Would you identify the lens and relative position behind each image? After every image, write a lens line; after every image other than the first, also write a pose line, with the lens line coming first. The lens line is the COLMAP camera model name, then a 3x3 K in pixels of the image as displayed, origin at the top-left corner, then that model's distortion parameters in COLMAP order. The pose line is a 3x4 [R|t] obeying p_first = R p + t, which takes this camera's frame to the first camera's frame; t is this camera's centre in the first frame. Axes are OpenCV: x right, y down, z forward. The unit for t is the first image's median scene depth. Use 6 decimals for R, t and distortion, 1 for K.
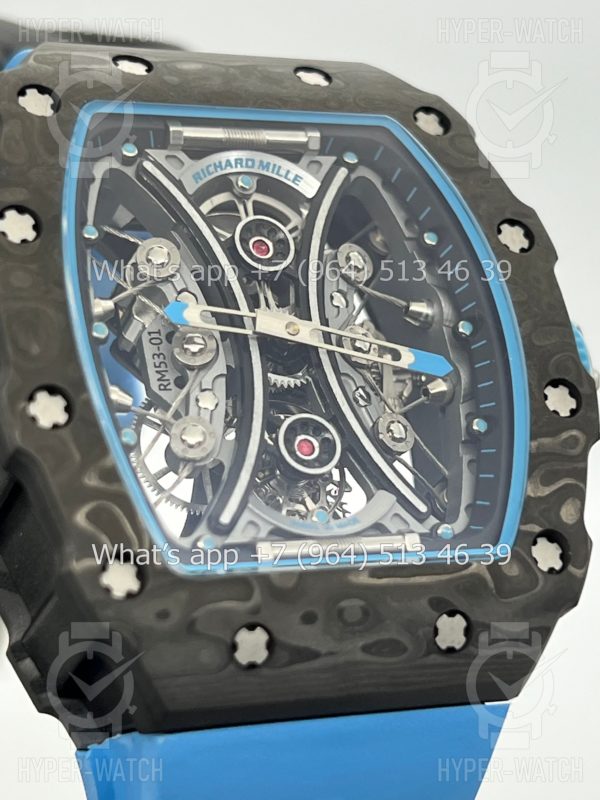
lens RADIAL K [[1910.2, 0, 301.0], [0, 1910.2, 393.8], [0, 0, 1]] dist [0.259442, 0.000000]
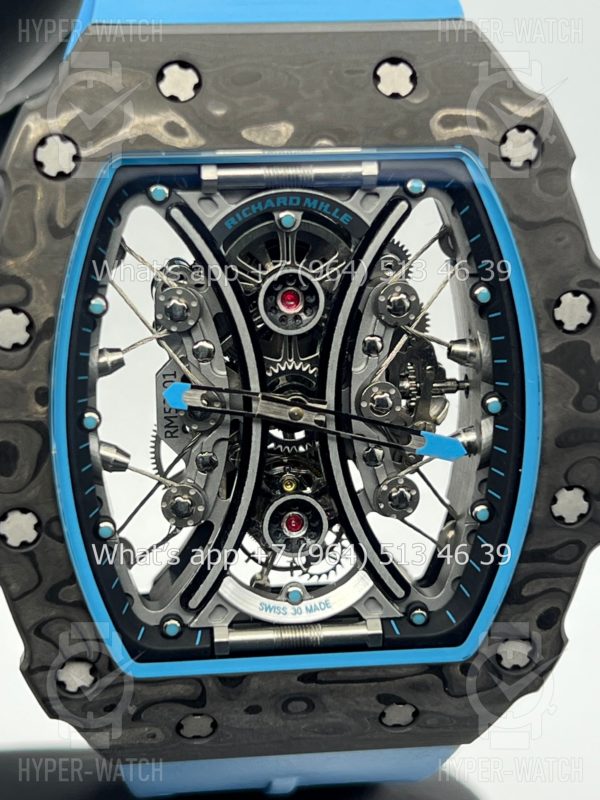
lens RADIAL K [[1910.2, 0, 298.8], [0, 1910.2, 401.8], [0, 0, 1]] dist [0.259442, 0.000000]
pose [[0.951840, 0.232284, -0.200112, 0.191724], [-0.063048, 0.787036, 0.613677, -0.642054], [0.300043, -0.571506, 0.763777, 0.253178]]
